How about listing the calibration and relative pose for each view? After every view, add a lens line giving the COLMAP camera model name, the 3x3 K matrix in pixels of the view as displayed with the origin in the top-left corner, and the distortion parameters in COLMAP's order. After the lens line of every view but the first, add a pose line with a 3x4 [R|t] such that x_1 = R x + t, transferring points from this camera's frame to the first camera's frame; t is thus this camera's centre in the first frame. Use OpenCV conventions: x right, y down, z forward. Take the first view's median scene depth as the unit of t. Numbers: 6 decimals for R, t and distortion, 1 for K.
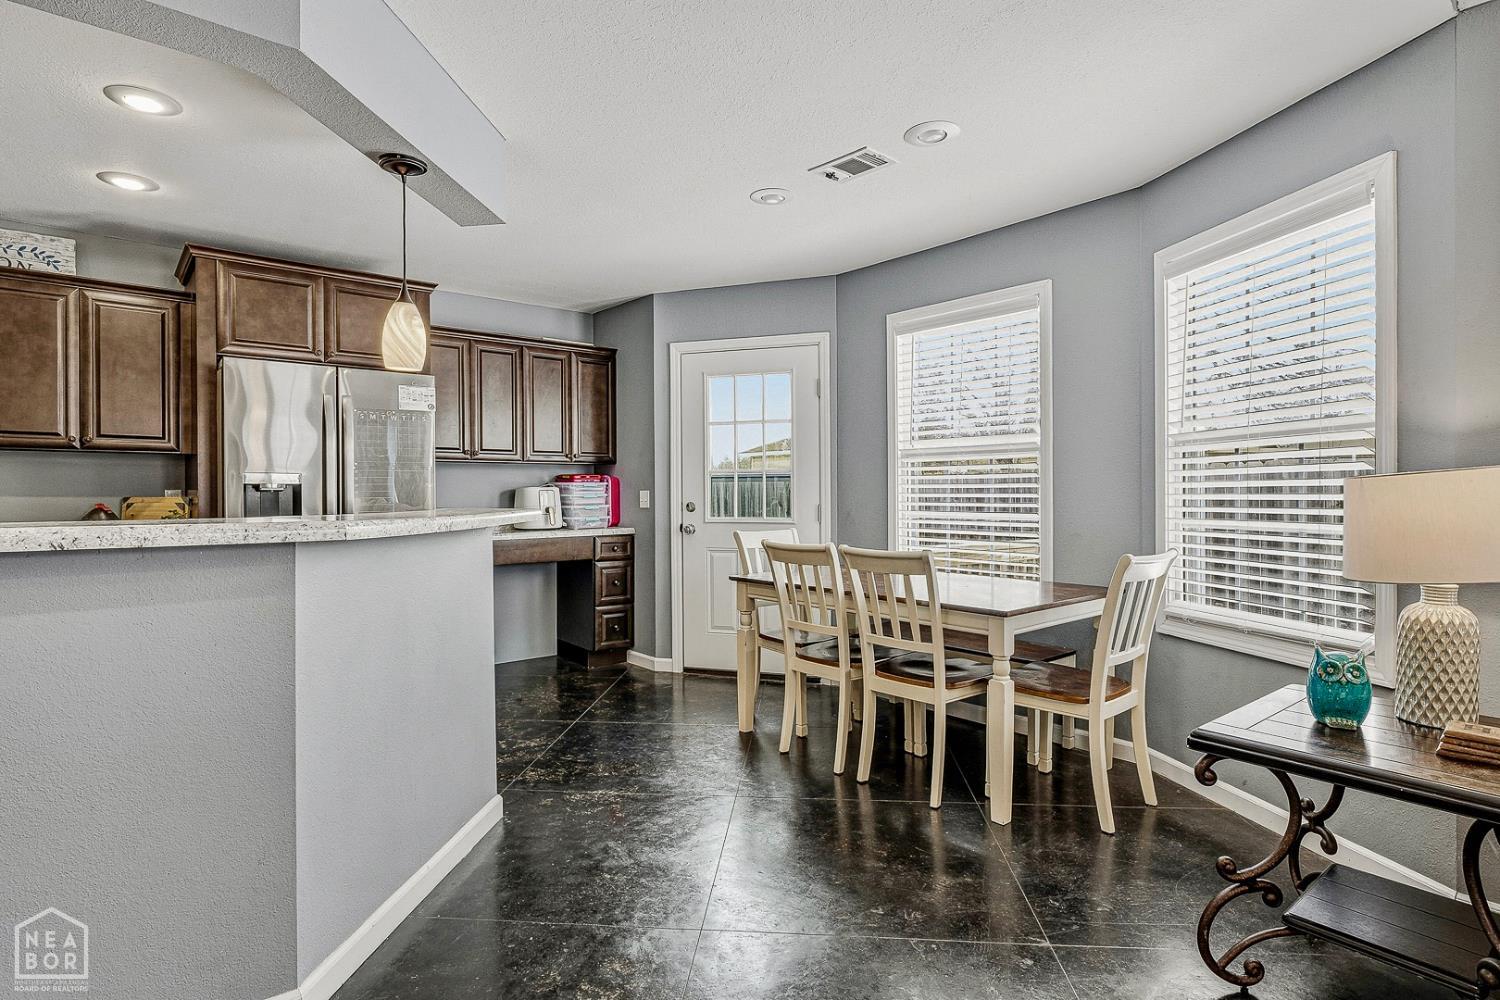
lens RADIAL K [[783.1, 0, 742.3], [0, 783.1, 497.0], [0, 0, 1]] dist [-0.002236, -0.000196]
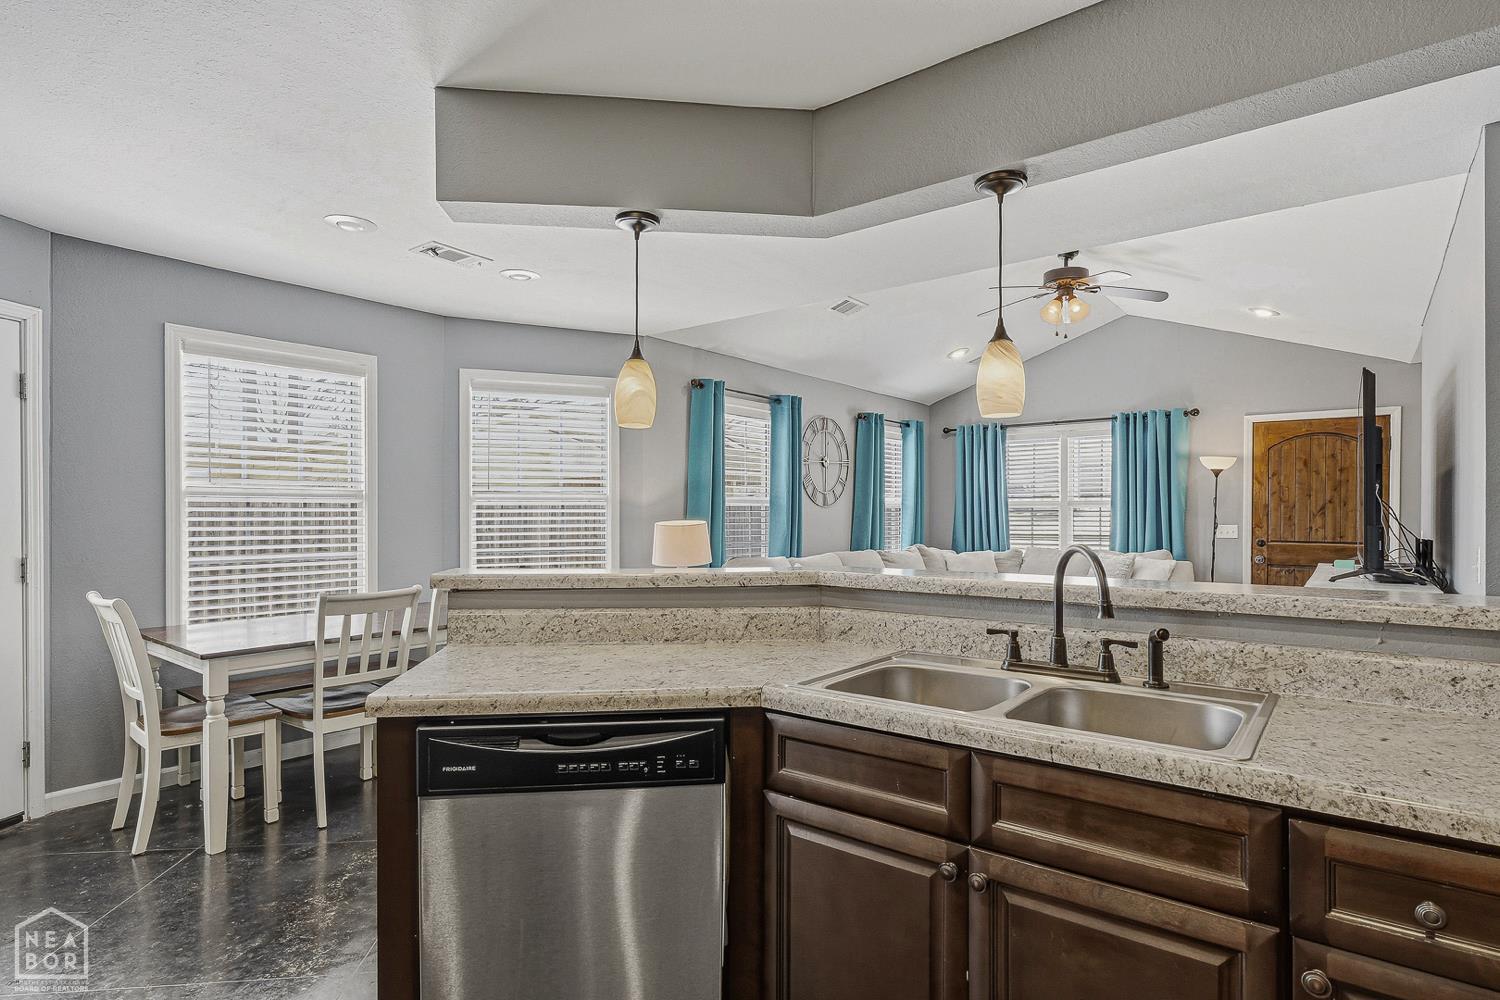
lens RADIAL K [[789.0, 0, 766.9], [0, 789.0, 514.4], [0, 0, 1]] dist [-0.000135, 0.000524]
pose [[-0.221746, -0.005417, 0.975089, -0.666556], [-0.000387, 0.999985, 0.005467, -0.029709], [-0.975104, 0.000835, -0.221745, 0.490127]]
